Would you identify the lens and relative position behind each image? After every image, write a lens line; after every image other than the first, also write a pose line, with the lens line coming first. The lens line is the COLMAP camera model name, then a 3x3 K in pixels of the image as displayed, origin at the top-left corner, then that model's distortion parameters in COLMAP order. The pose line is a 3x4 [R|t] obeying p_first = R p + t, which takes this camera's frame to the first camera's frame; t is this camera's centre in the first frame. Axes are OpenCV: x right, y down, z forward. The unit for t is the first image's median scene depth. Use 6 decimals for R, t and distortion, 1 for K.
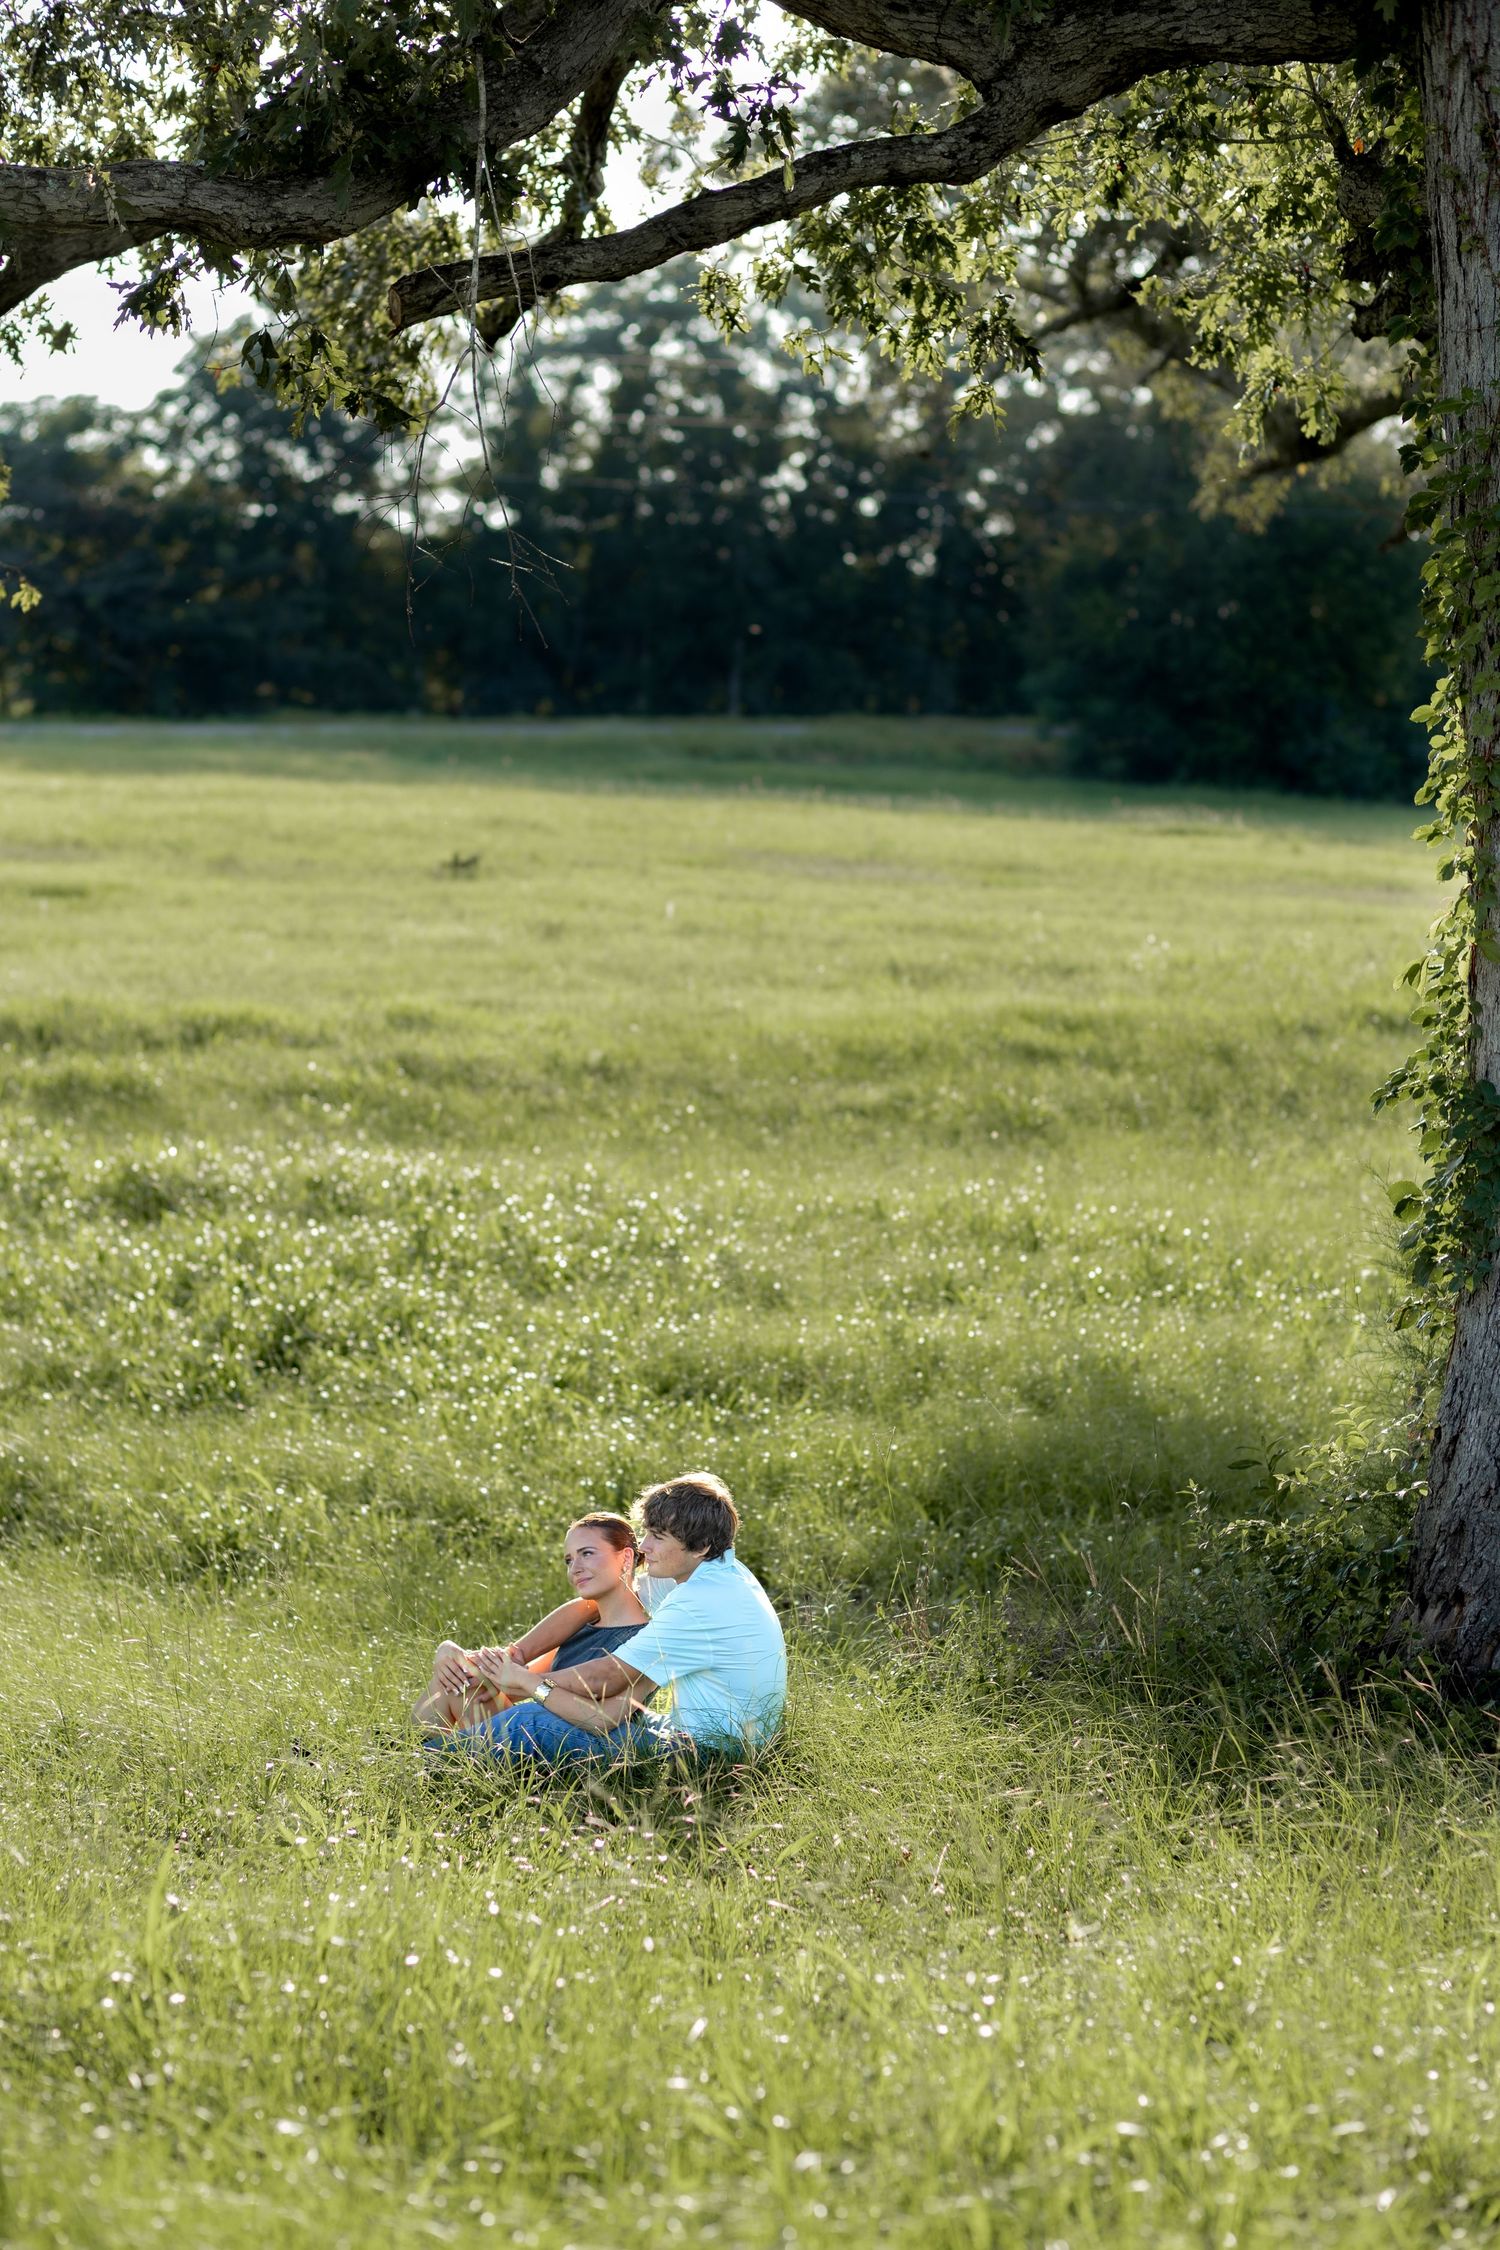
lens RADIAL K [[6264.3, 0, 750.0], [0, 6264.3, 1125.0], [0, 0, 1]] dist [0.002546, -0.434431]
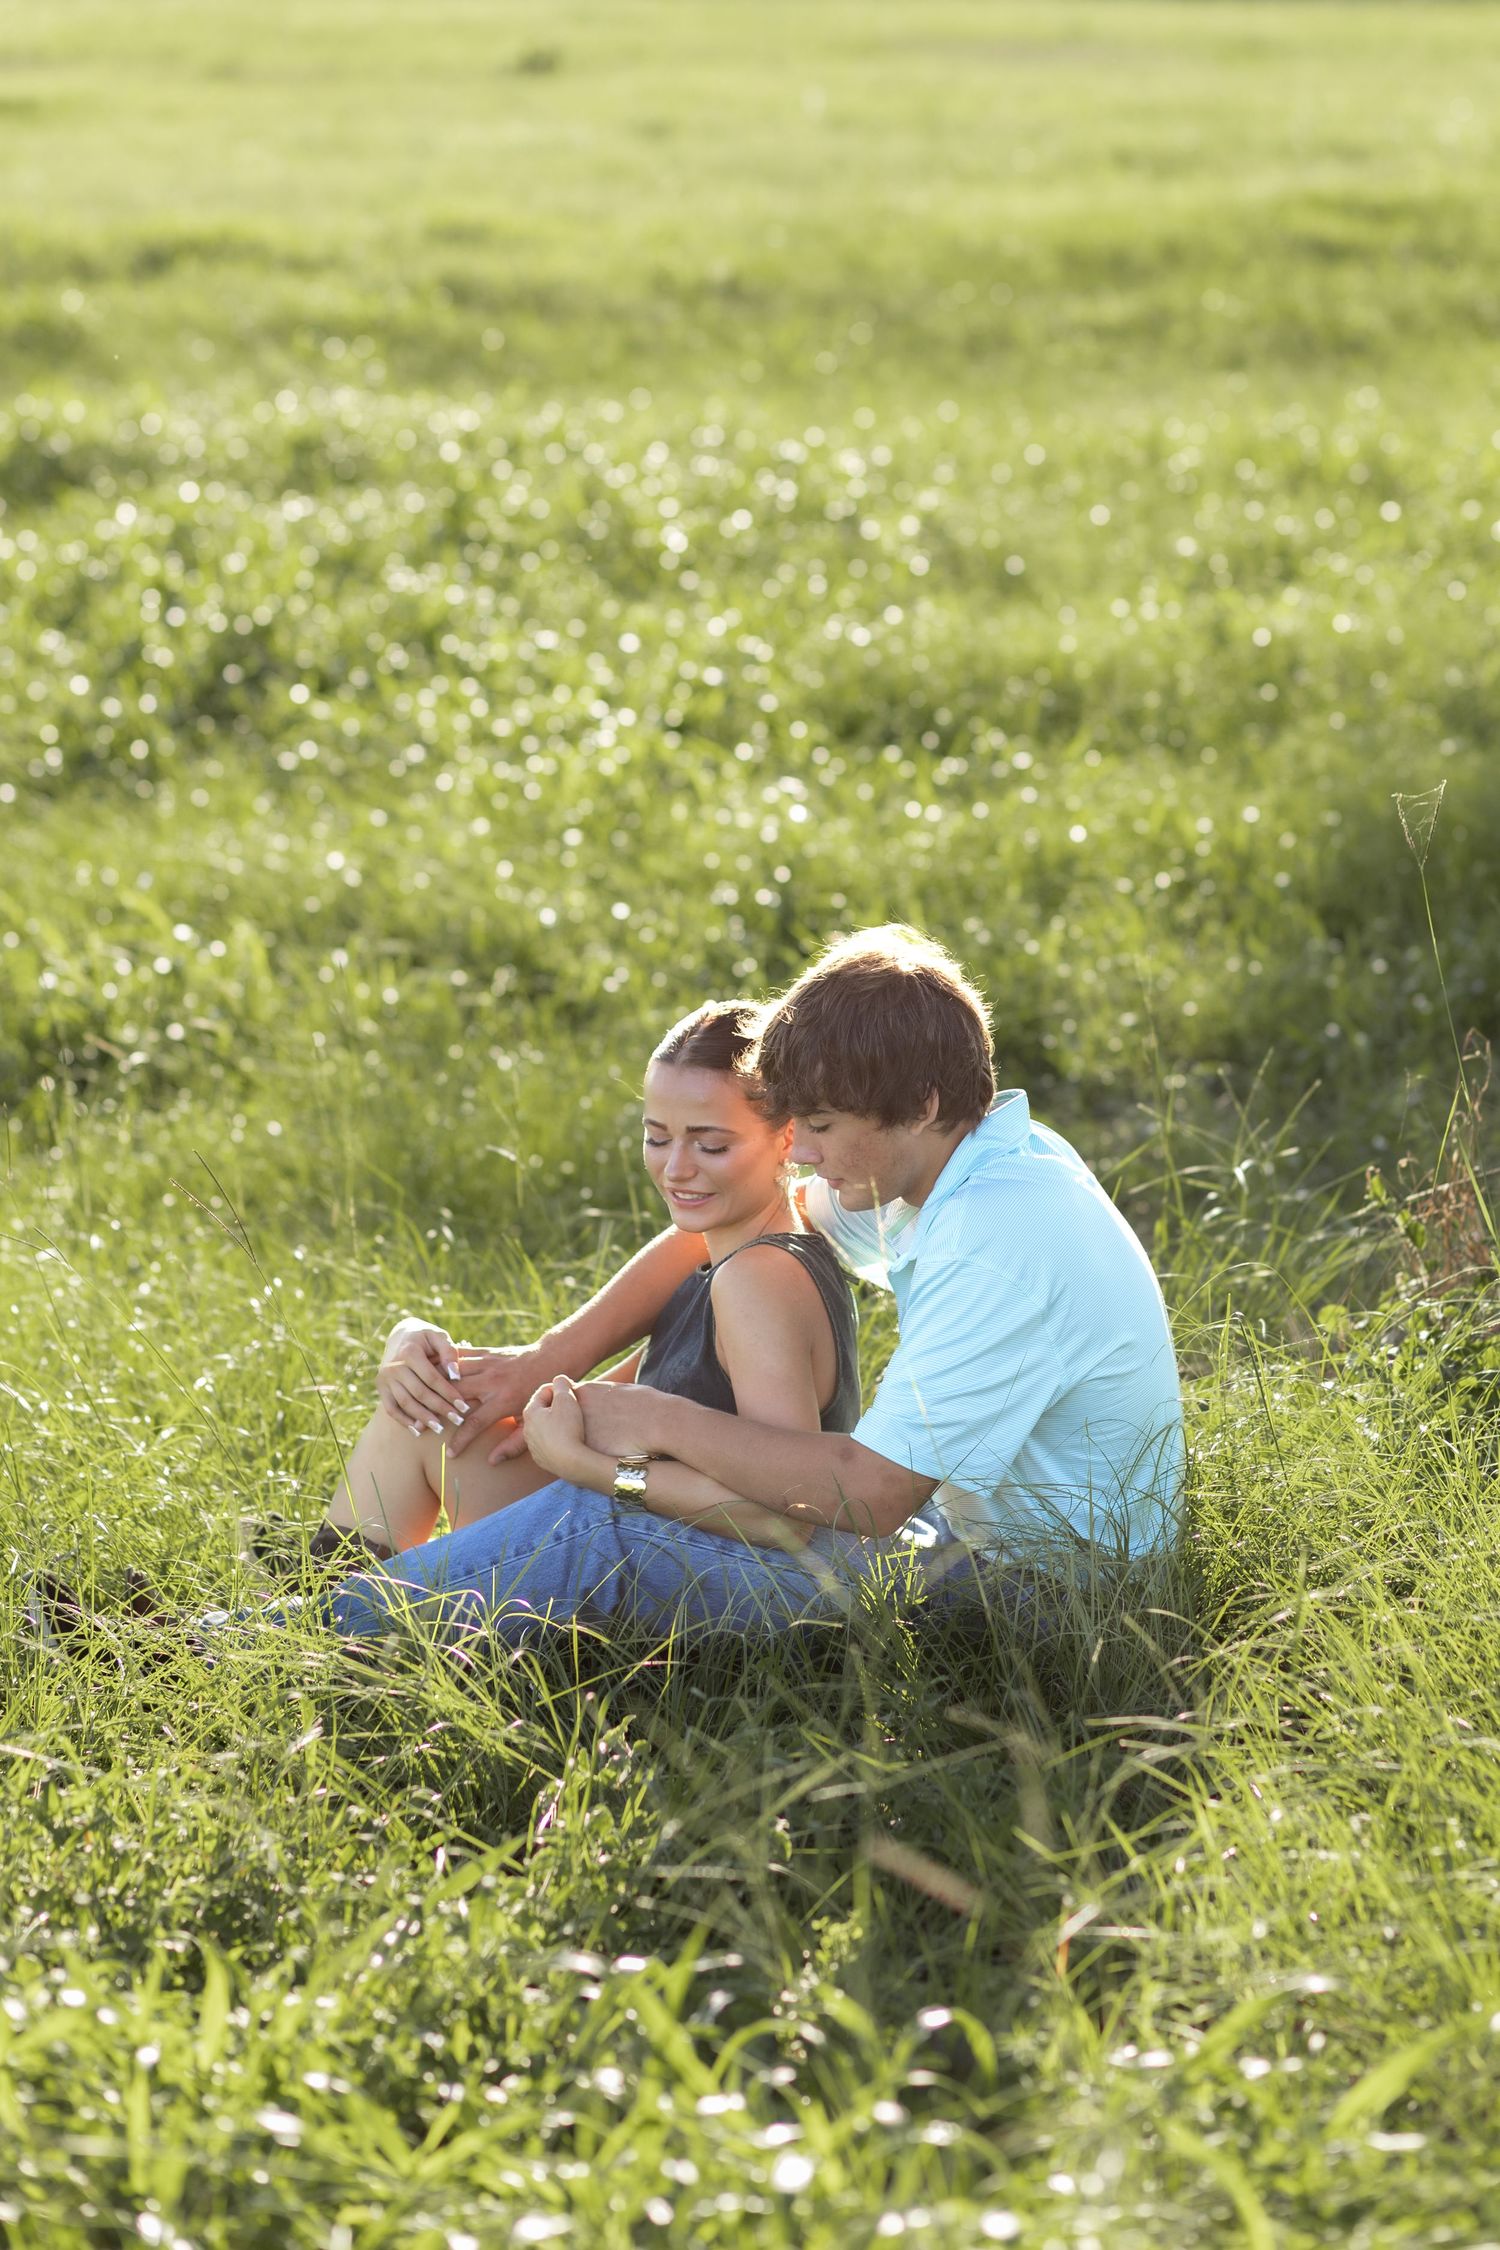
lens RADIAL K [[6264.3, 0, 750.0], [0, 6264.3, 1125.0], [0, 0, 1]] dist [0.002546, -0.434431]
pose [[0.999009, -0.036240, -0.025838, -0.008370], [0.038688, 0.994076, 0.101565, 0.016912], [0.022005, -0.102464, 0.994493, 0.366922]]
